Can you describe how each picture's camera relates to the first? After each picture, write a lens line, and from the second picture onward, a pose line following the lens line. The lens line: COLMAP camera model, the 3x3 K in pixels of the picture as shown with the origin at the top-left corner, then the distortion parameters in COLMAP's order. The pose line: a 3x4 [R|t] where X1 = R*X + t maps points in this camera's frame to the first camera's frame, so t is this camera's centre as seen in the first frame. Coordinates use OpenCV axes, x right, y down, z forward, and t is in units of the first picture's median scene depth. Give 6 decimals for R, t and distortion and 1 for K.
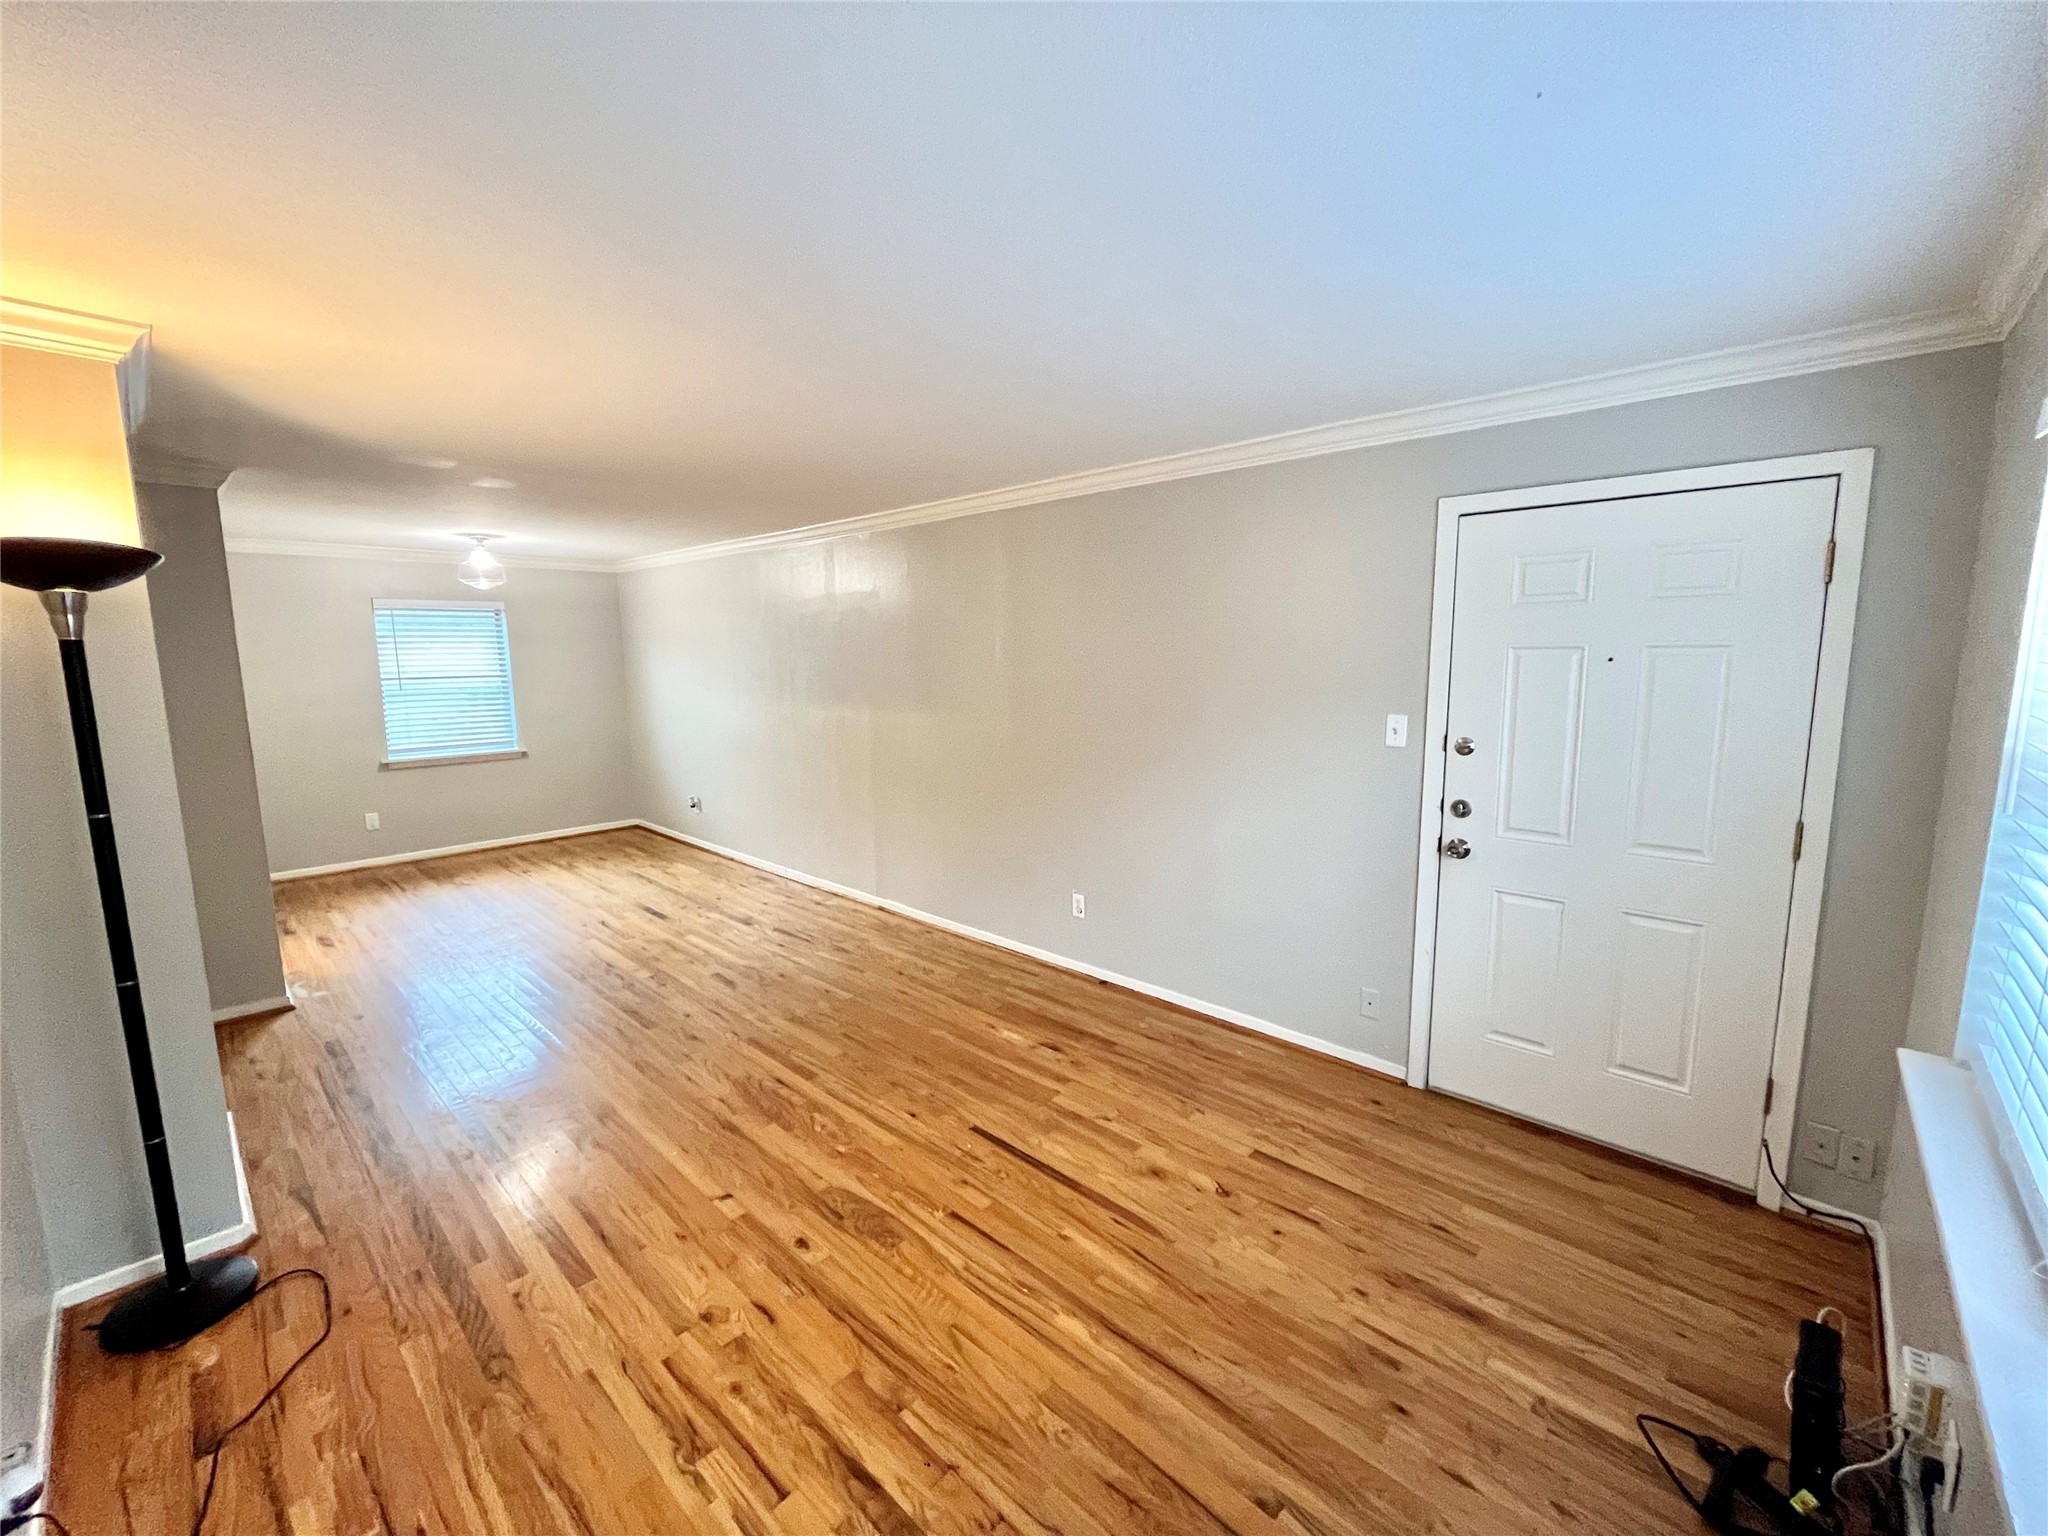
lens RADIAL K [[829.4, 0, 1021.8], [0, 829.4, 766.4], [0, 0, 1]] dist [-0.004748, 0.000146]
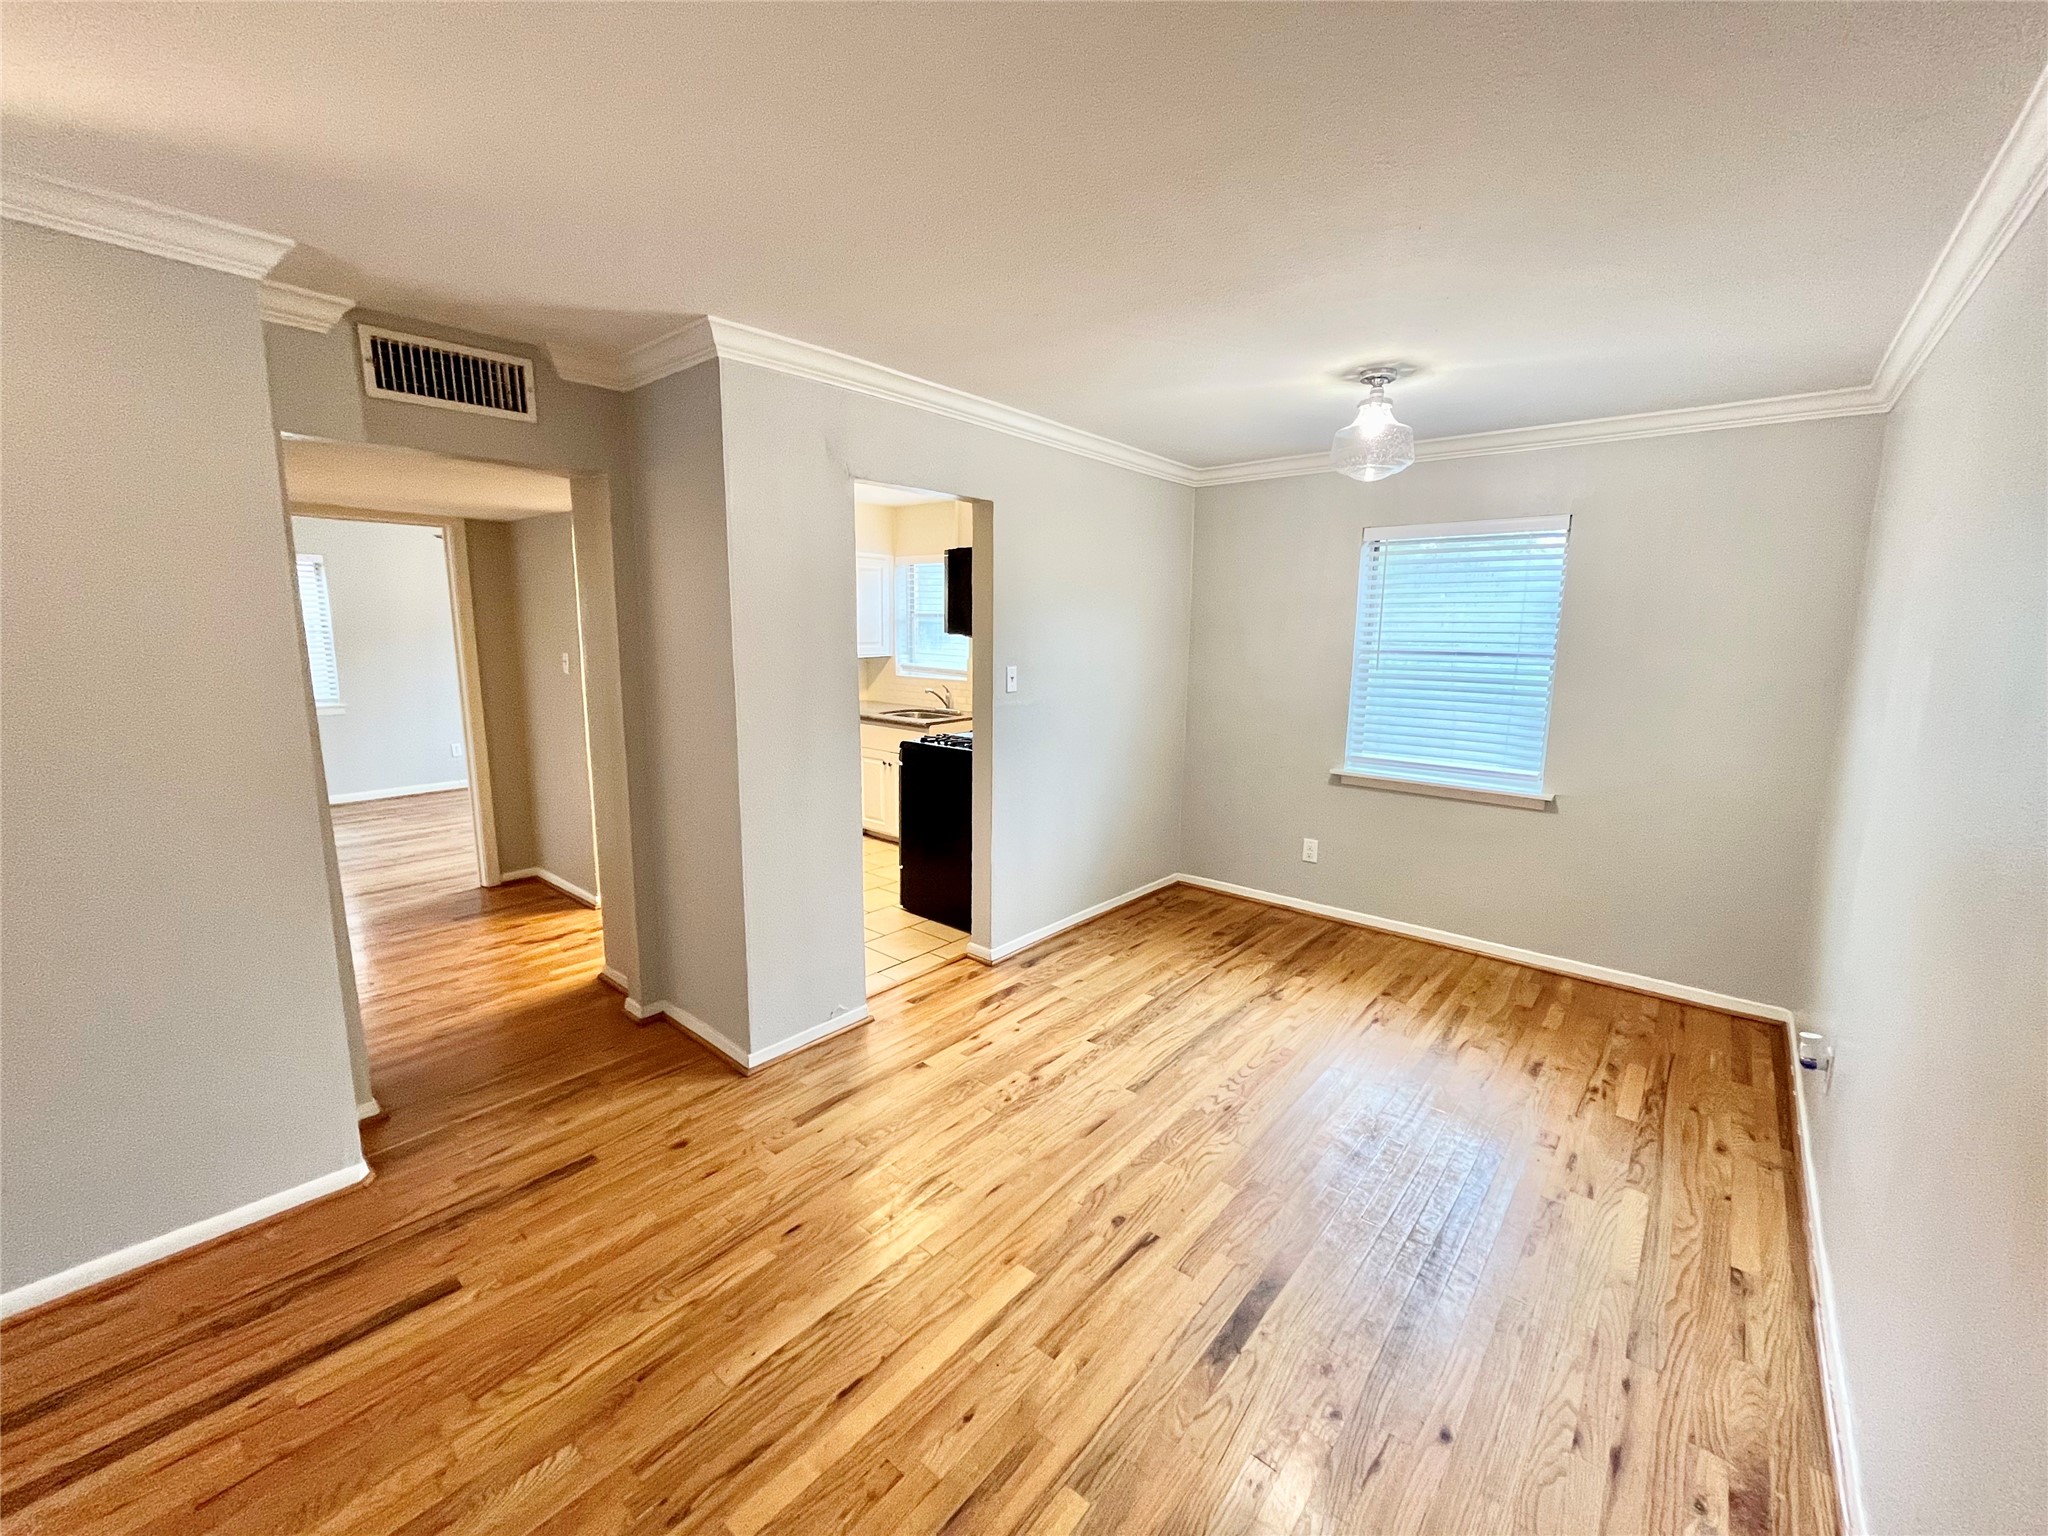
lens RADIAL K [[829.4, 0, 1018.4], [0, 829.4, 761.2], [0, 0, 1]] dist [-0.004748, 0.000146]
pose [[0.046739, 0.170317, -0.984280, -0.123094], [-0.151608, 0.975152, 0.161538, -0.095784], [0.987335, 0.141674, 0.071399, 0.774313]]
